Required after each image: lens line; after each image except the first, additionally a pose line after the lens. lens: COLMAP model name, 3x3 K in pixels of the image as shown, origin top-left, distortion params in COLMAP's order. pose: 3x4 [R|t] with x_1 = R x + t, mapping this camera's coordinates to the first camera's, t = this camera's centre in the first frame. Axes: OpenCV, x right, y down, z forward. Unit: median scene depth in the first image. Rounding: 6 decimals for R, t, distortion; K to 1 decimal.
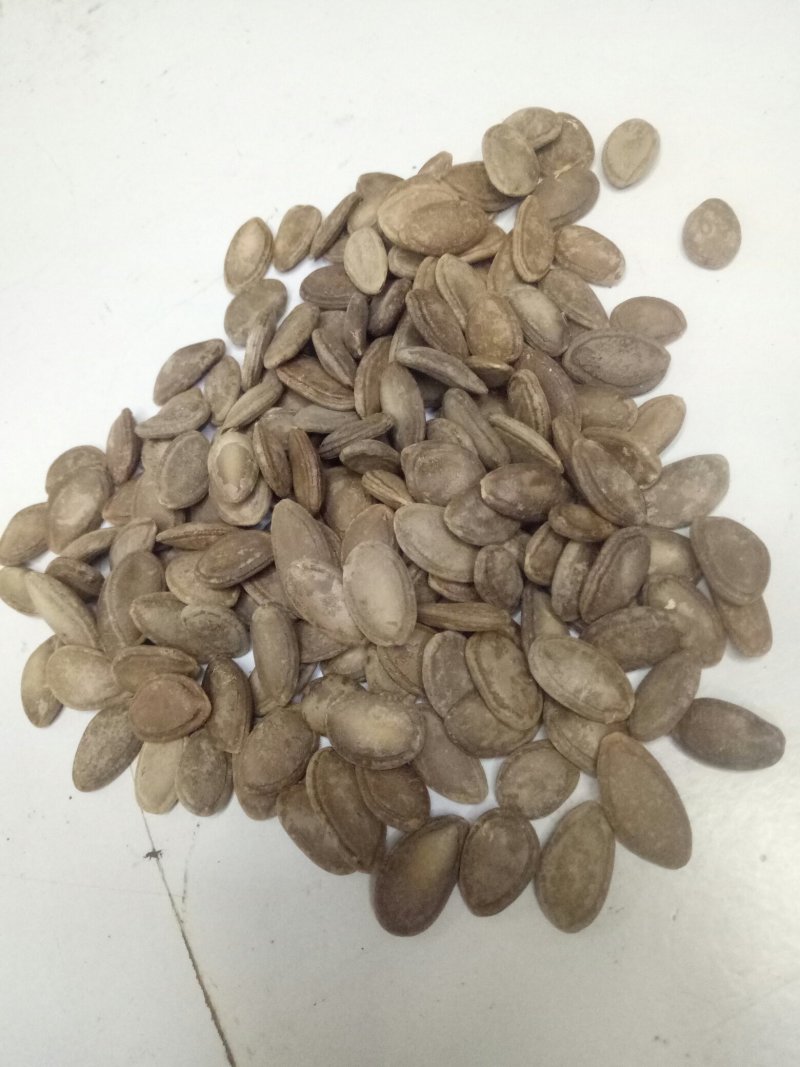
lens RADIAL K [[836.3, 0, 397.4], [0, 836.3, 530.9], [0, 0, 1]] dist [0.002700, -0.043939]
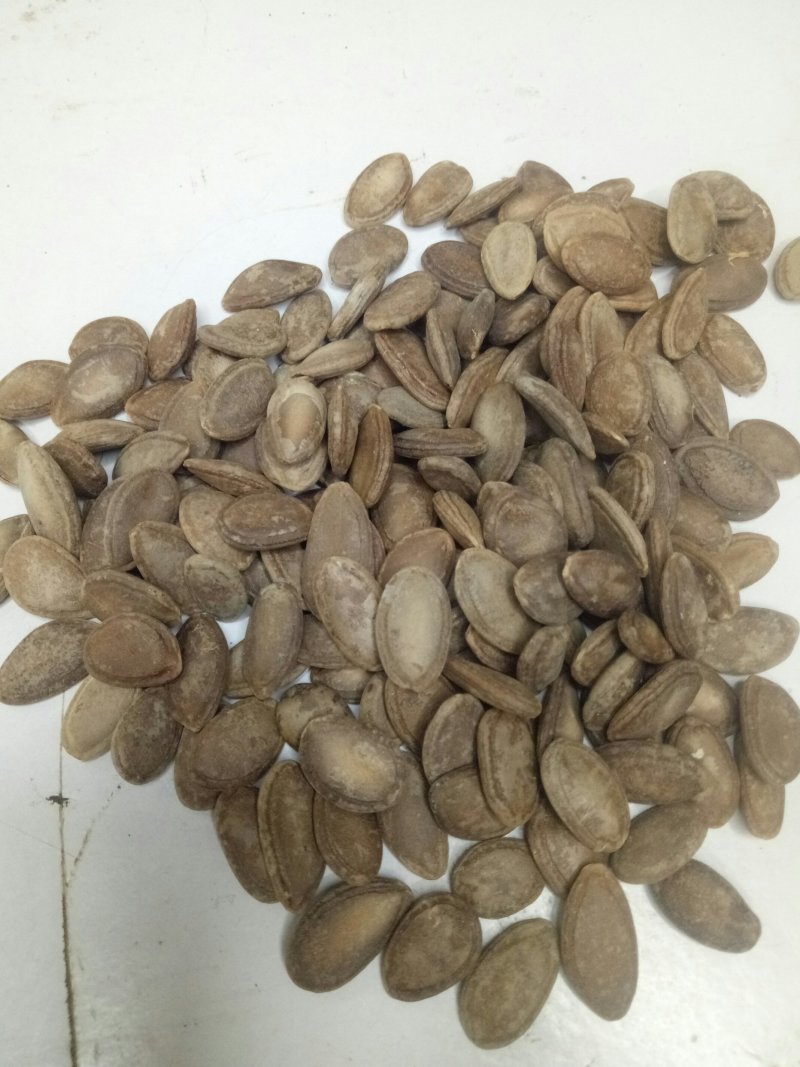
lens RADIAL K [[836.3, 0, 397.4], [0, 836.3, 530.9], [0, 0, 1]] dist [0.002700, -0.043939]
pose [[0.919718, 0.372632, 0.123547, -0.167124], [-0.379611, 0.924368, 0.037927, -0.043752], [-0.100070, -0.081782, 0.991614, 0.103374]]
